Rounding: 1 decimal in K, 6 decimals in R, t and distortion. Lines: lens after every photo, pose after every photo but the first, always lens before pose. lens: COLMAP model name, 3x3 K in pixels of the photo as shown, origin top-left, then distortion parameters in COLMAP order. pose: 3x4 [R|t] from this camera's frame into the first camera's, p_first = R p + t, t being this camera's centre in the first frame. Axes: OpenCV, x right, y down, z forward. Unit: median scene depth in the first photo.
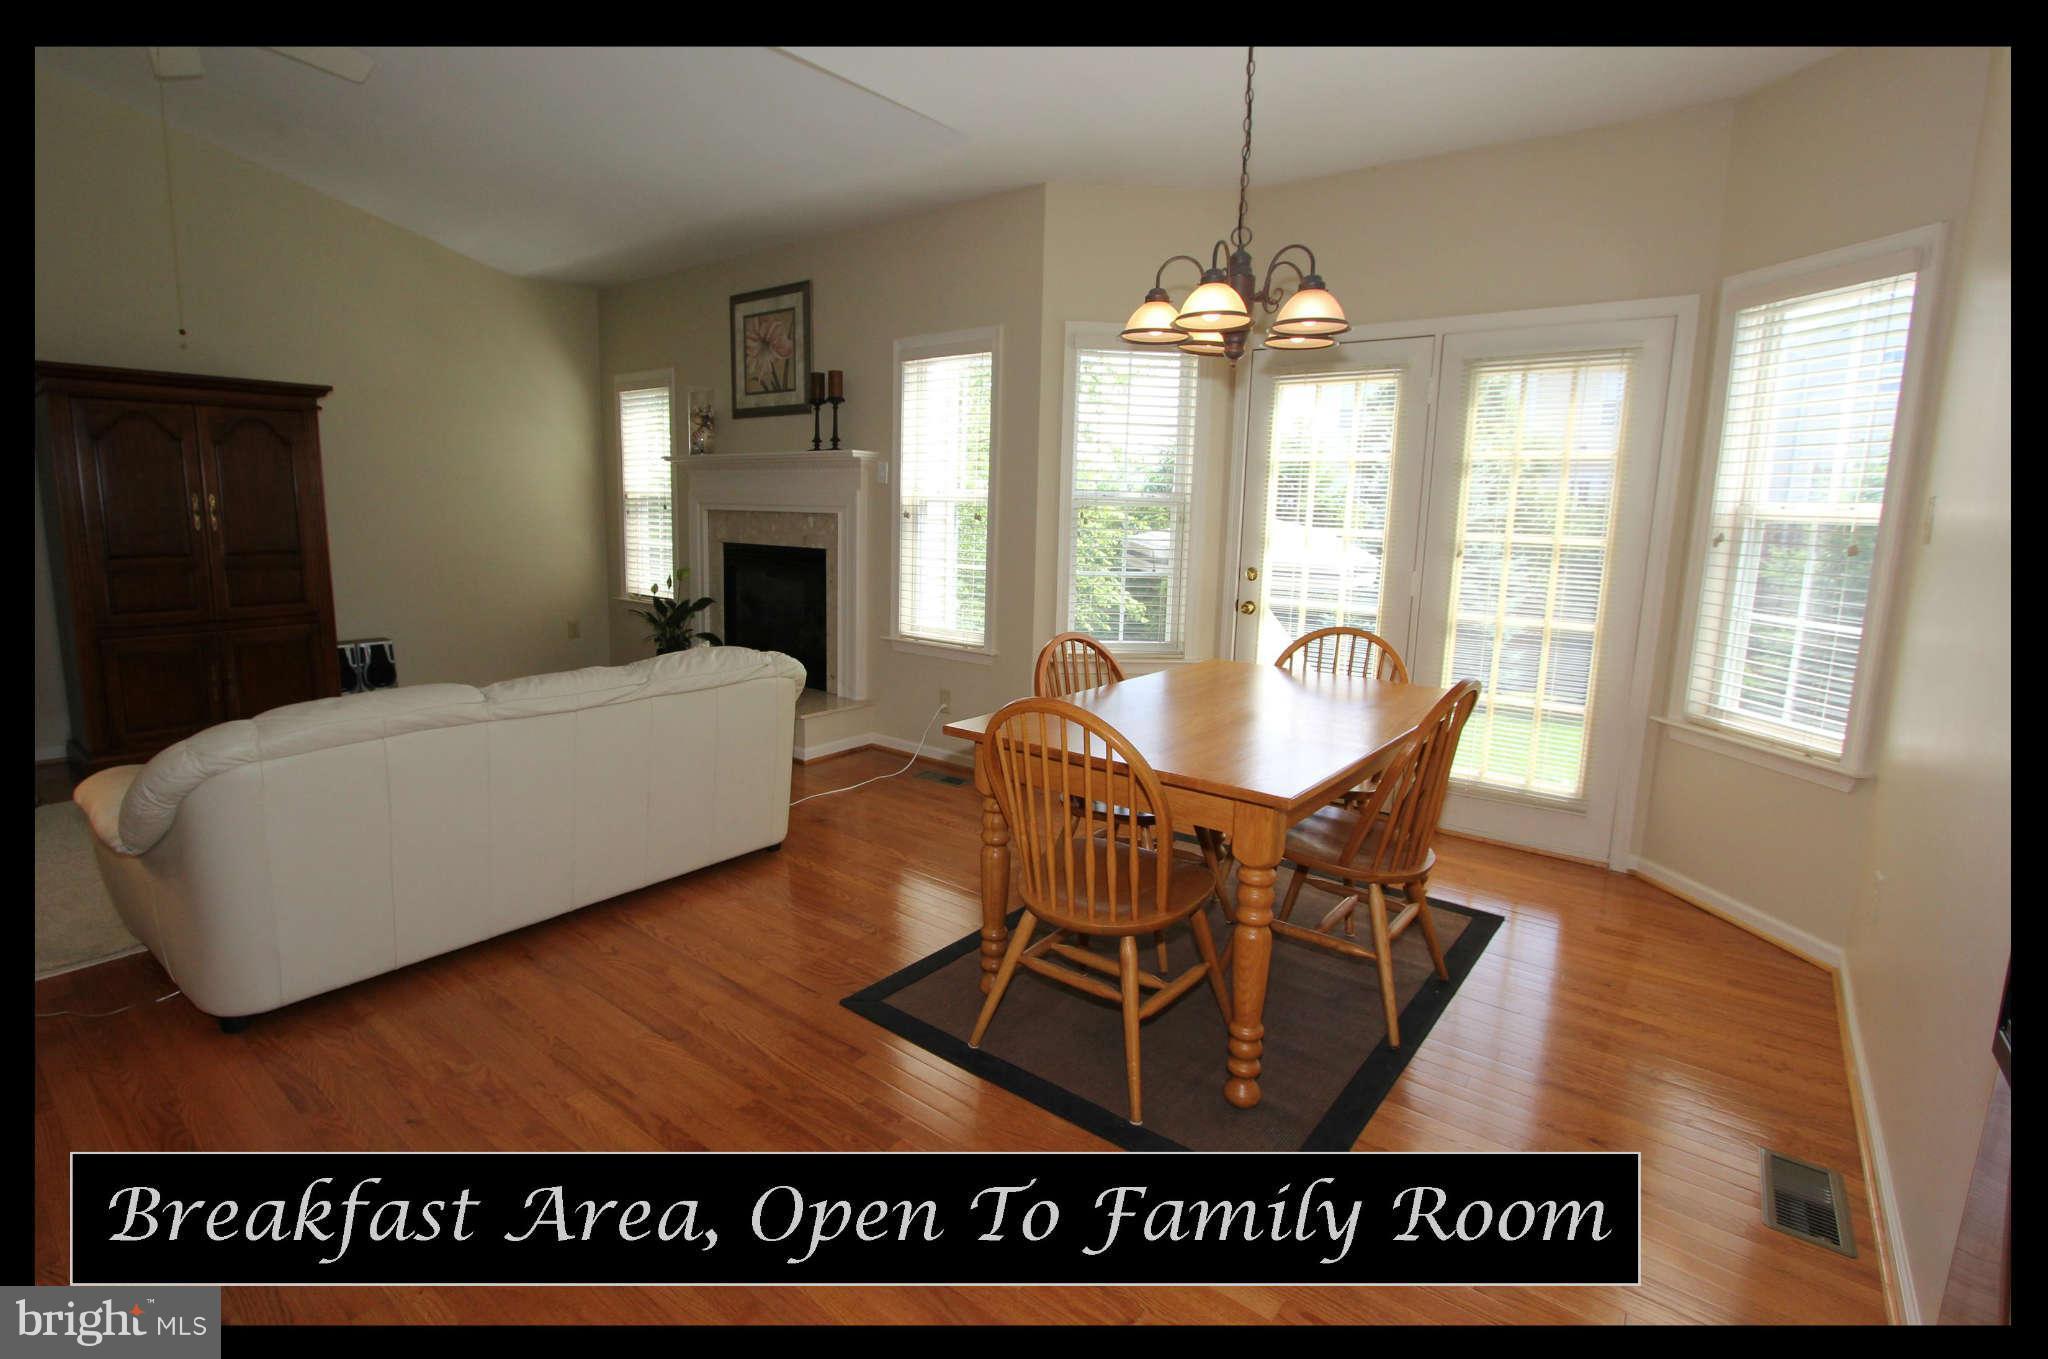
lens RADIAL K [[964.2, 0, 956.7], [0, 964.2, 631.3], [0, 0, 1]] dist [-0.005350, 0.001871]
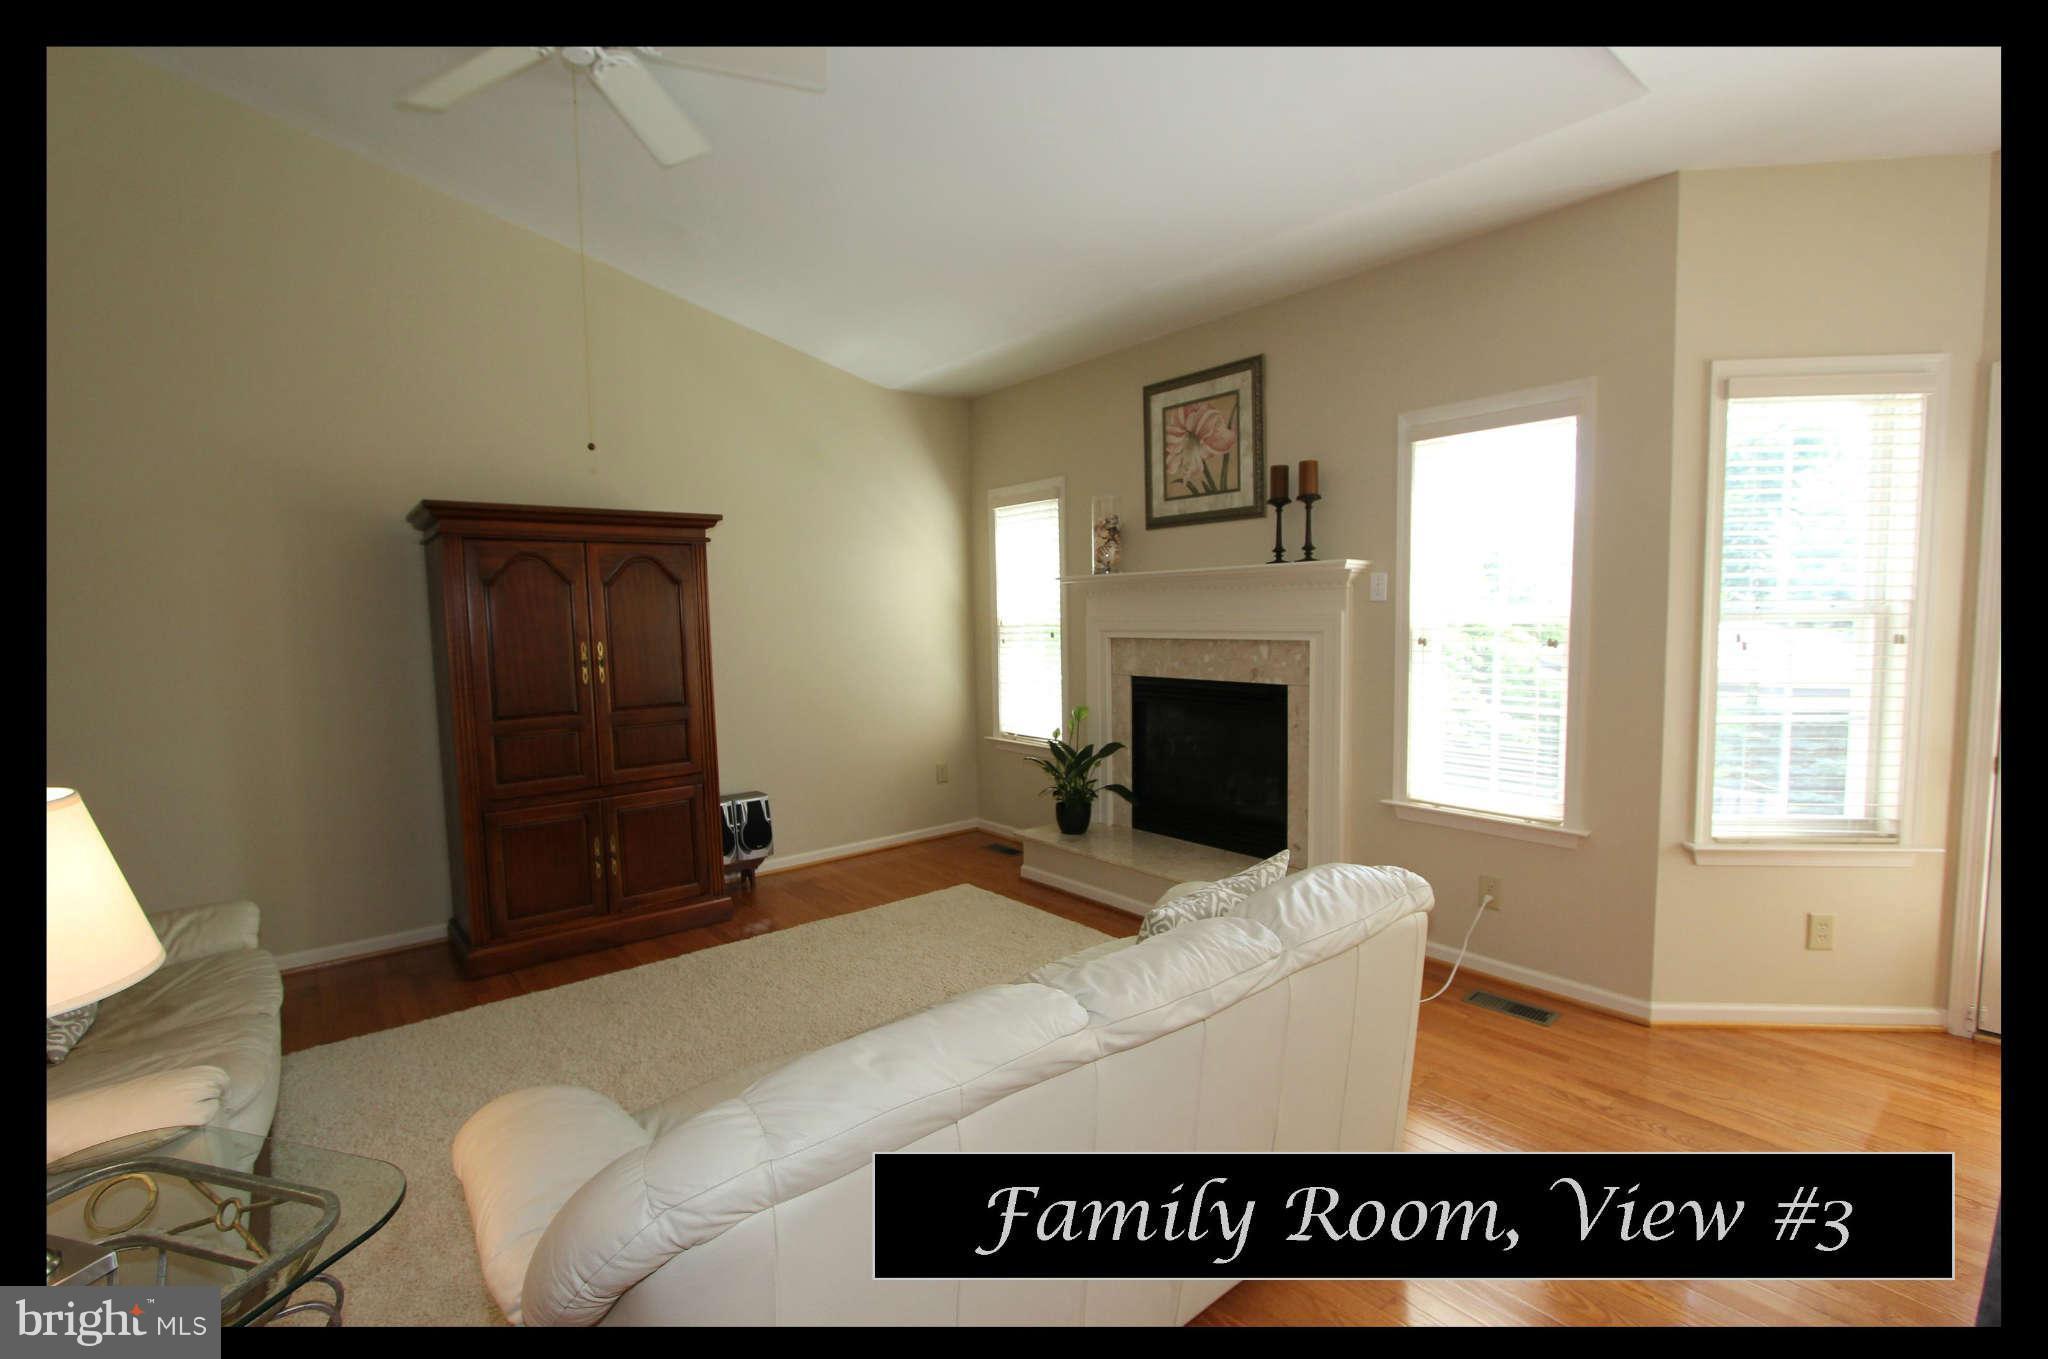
lens RADIAL K [[910.2, 0, 1021.7], [0, 910.2, 673.2], [0, 0, 1]] dist [-0.010594, 0.002998]
pose [[0.982138, -0.023414, -0.186700, -0.217885], [0.011097, 0.997708, -0.066743, -0.049405], [0.187835, 0.063479, 0.980147, 0.235072]]
